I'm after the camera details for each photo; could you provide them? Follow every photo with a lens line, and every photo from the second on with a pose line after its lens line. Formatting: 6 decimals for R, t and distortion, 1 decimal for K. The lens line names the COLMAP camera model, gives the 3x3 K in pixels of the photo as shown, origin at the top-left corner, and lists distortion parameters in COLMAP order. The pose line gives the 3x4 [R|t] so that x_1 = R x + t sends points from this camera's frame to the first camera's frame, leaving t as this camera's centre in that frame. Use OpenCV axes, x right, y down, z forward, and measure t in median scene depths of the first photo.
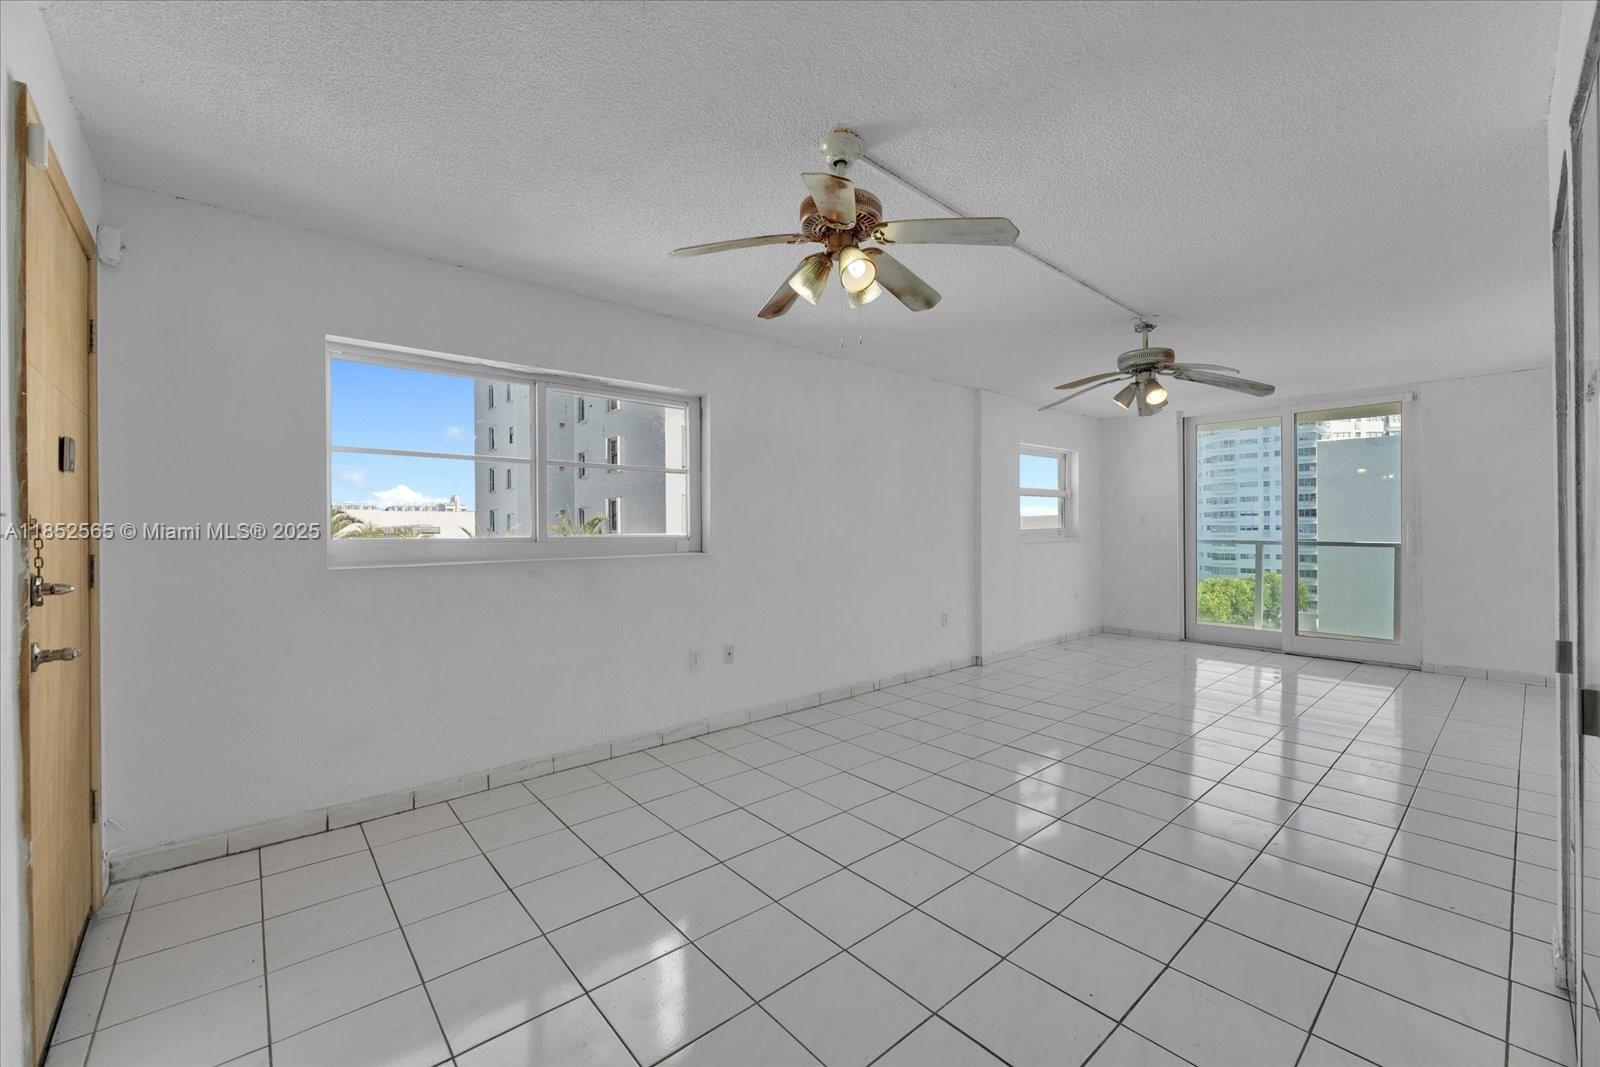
lens RADIAL K [[645.0, 0, 800.0], [0, 645.0, 533.5], [0, 0, 1]] dist [0.000941, 0.000060]
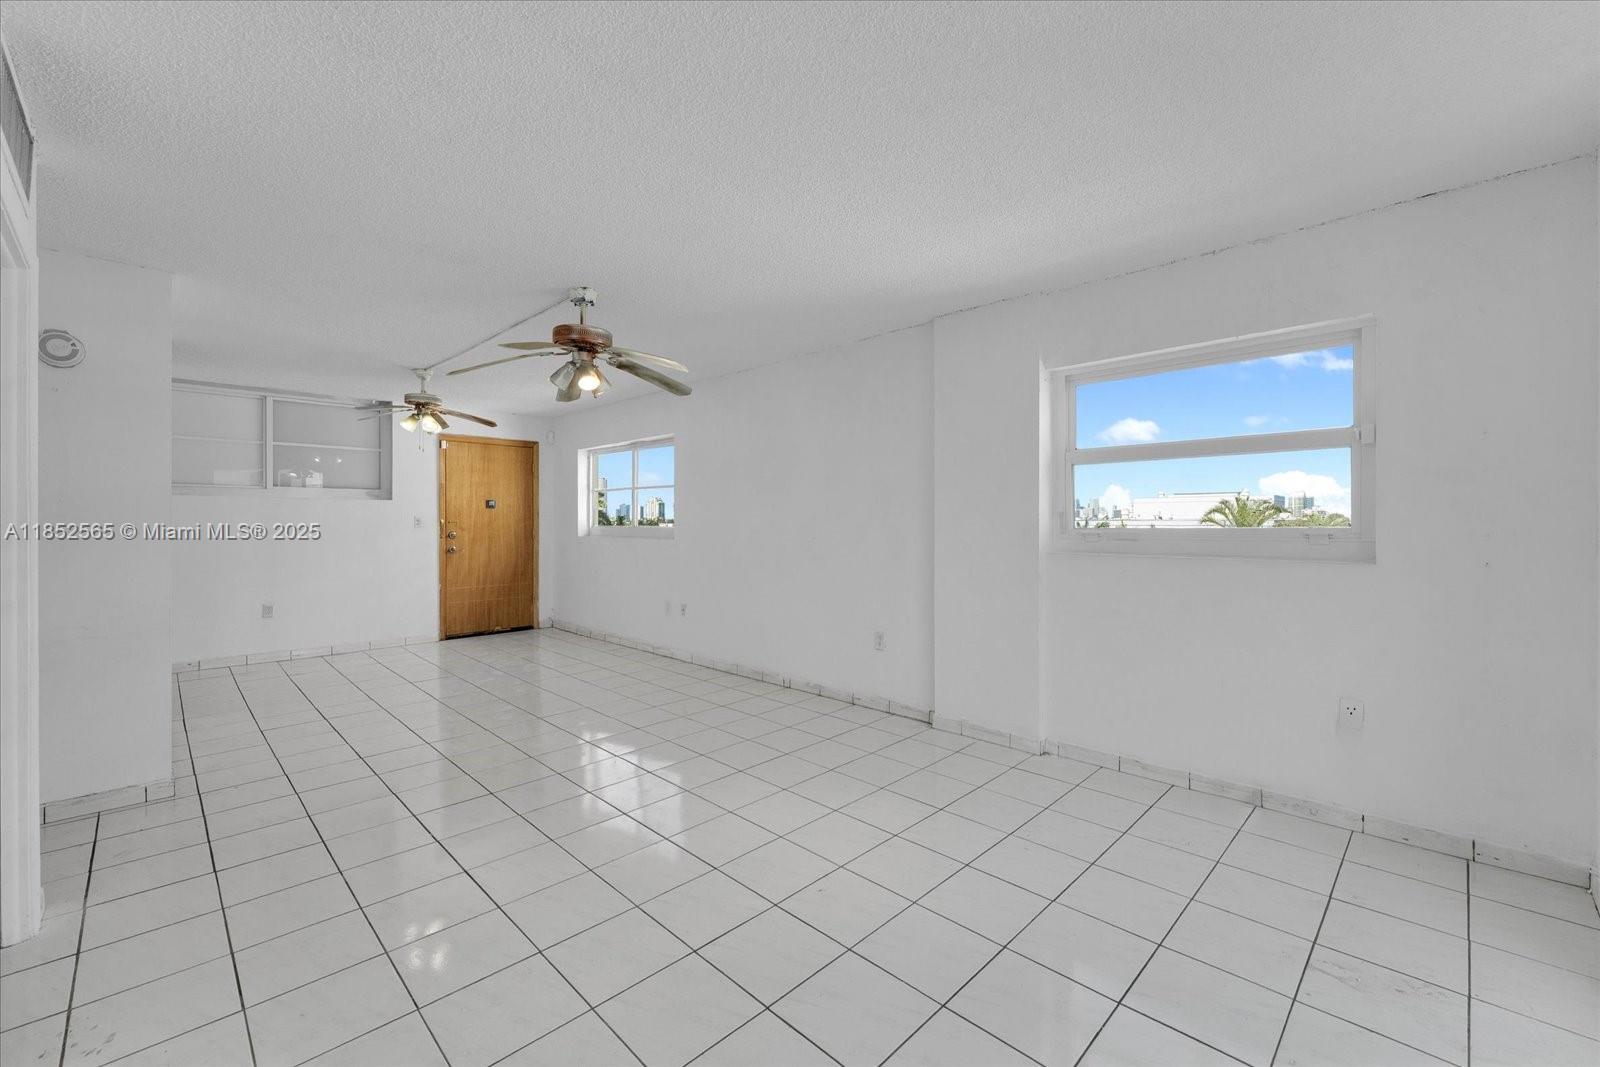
lens RADIAL K [[645.0, 0, 800.0], [0, 645.0, 533.5], [0, 0, 1]] dist [0.000941, 0.000060]
pose [[0.062534, 0.018081, -0.997879, 1.238492], [-0.007973, 0.999813, 0.017616, -0.013954], [0.998011, 0.006854, 0.062666, 1.064508]]
